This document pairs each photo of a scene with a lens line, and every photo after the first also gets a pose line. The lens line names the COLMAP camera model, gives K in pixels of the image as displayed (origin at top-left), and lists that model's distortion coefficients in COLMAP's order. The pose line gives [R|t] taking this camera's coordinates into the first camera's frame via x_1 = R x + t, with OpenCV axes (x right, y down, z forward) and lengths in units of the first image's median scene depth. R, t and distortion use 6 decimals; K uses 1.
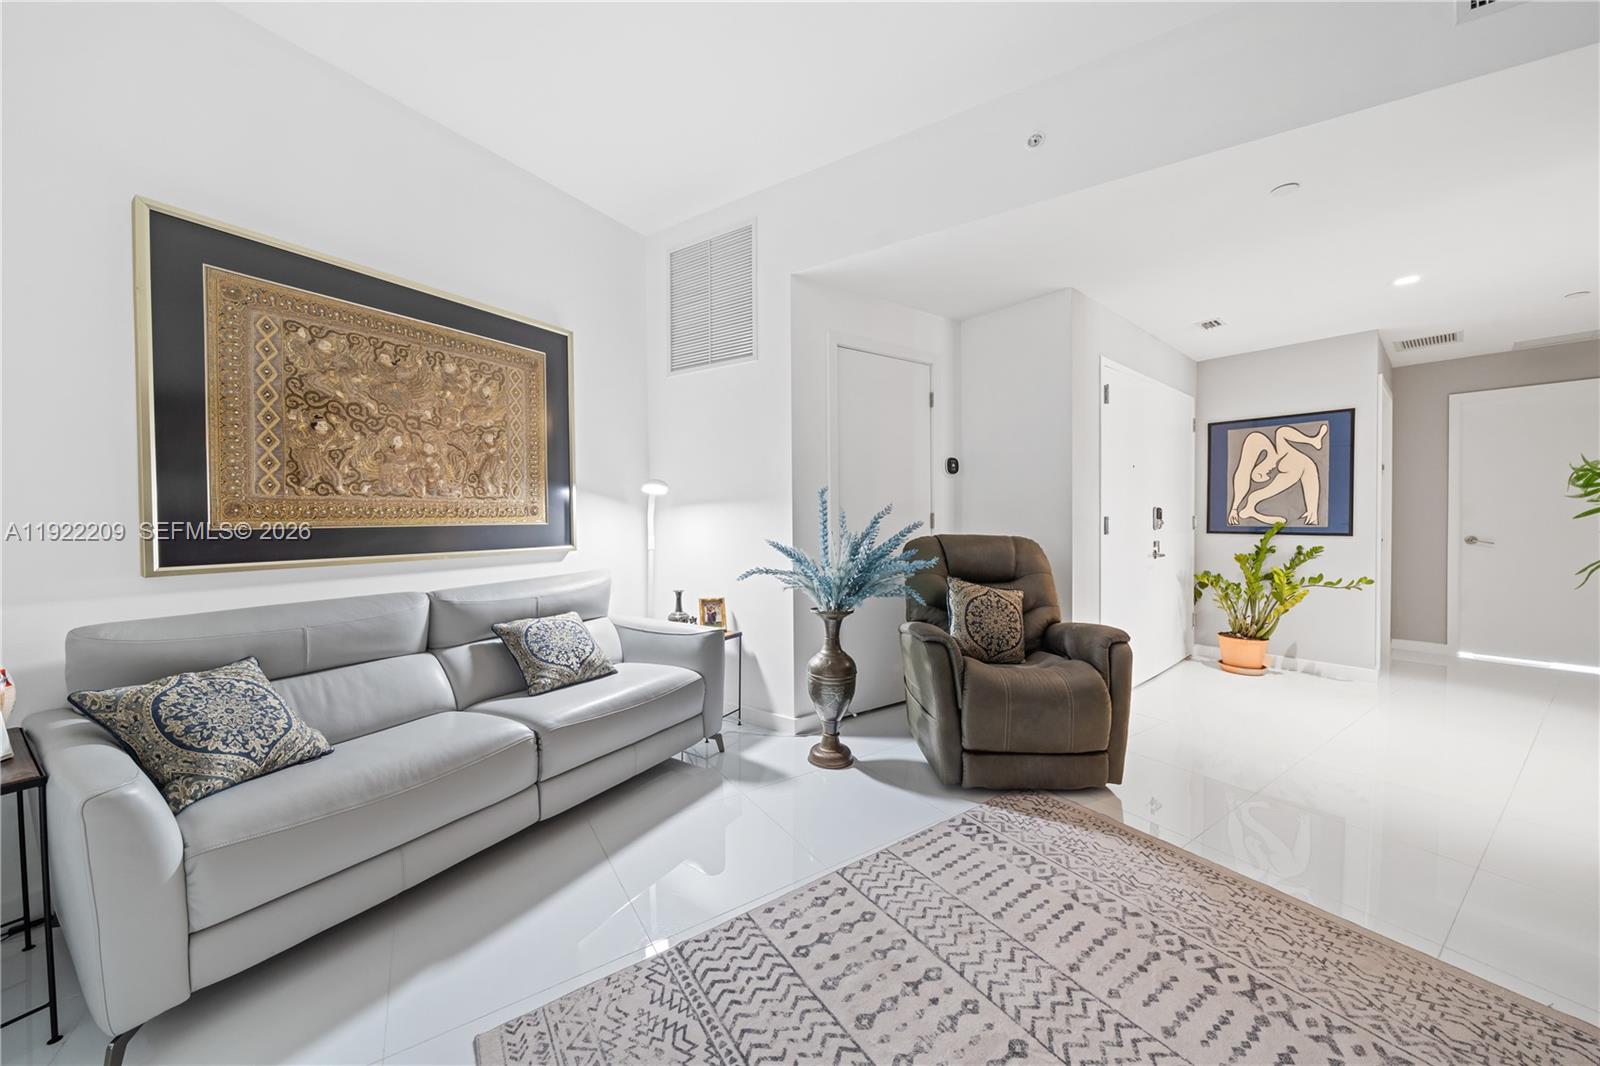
lens RADIAL K [[557.1, 0, 785.1], [0, 557.1, 525.8], [0, 0, 1]] dist [-0.005302, 0.000945]
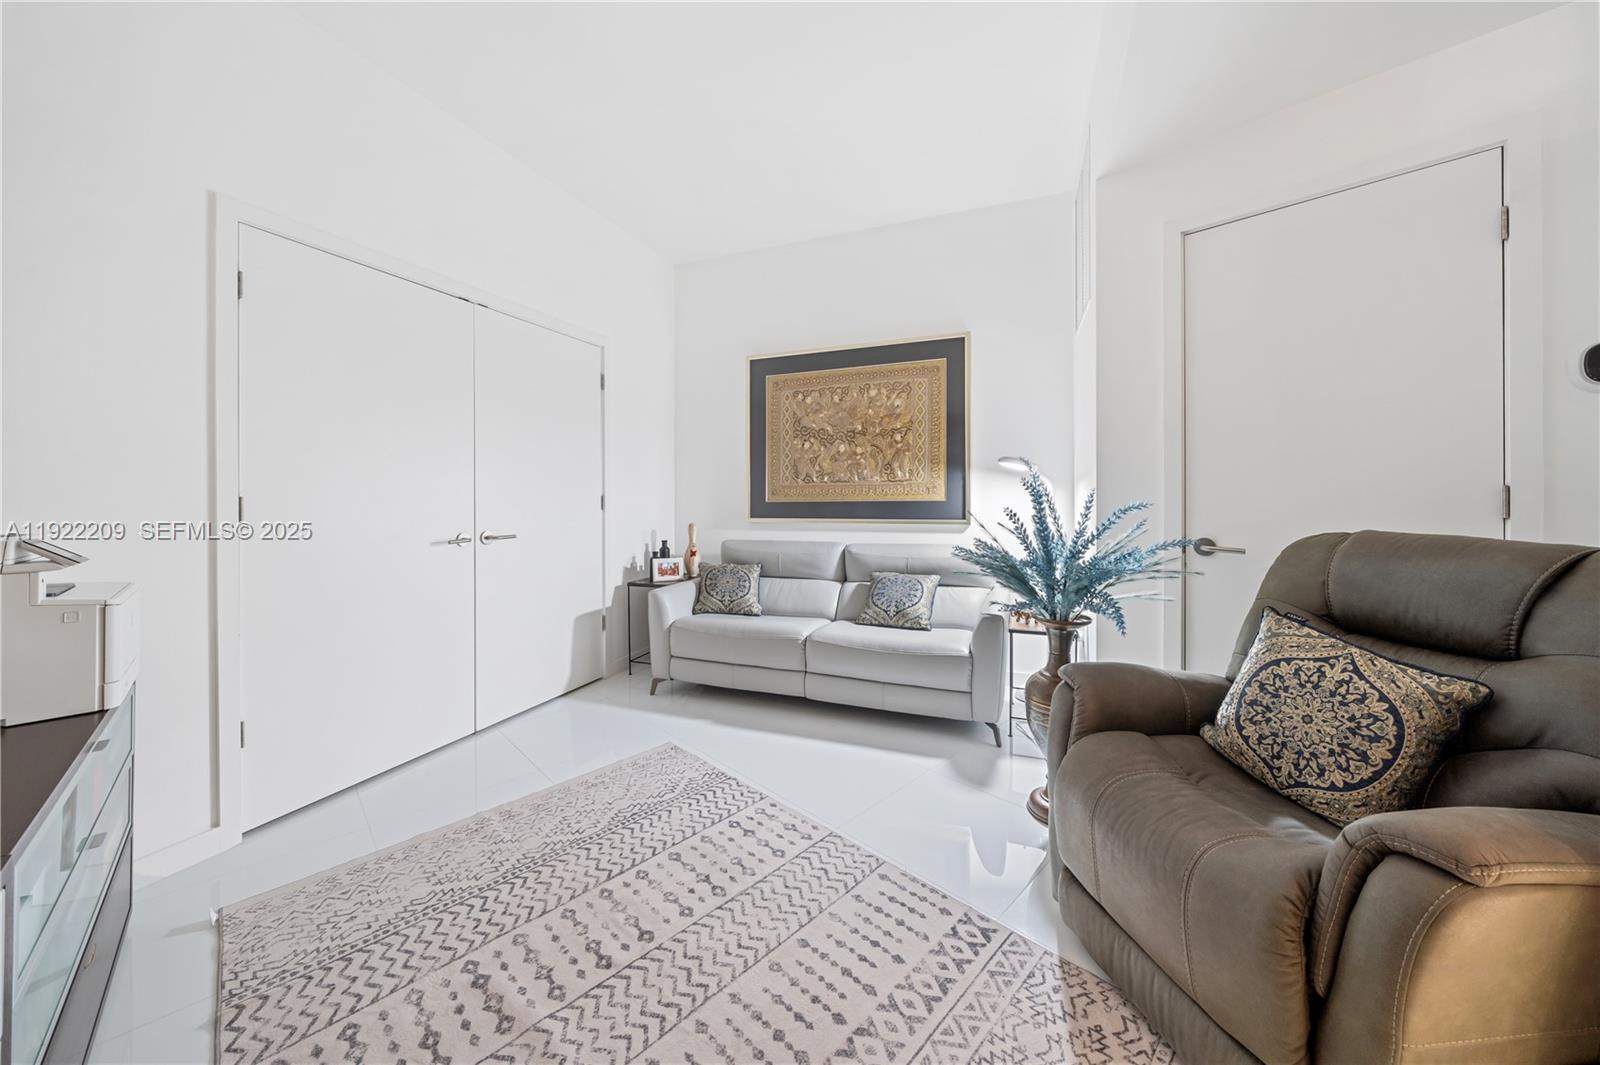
lens RADIAL K [[557.1, 0, 786.8], [0, 557.1, 499.6], [0, 0, 1]] dist [-0.005302, 0.000945]
pose [[0.189127, 0.007784, -0.981922, 0.950901], [-0.010878, 0.999924, 0.005832, -0.012099], [0.981892, 0.009578, 0.189197, 0.608444]]
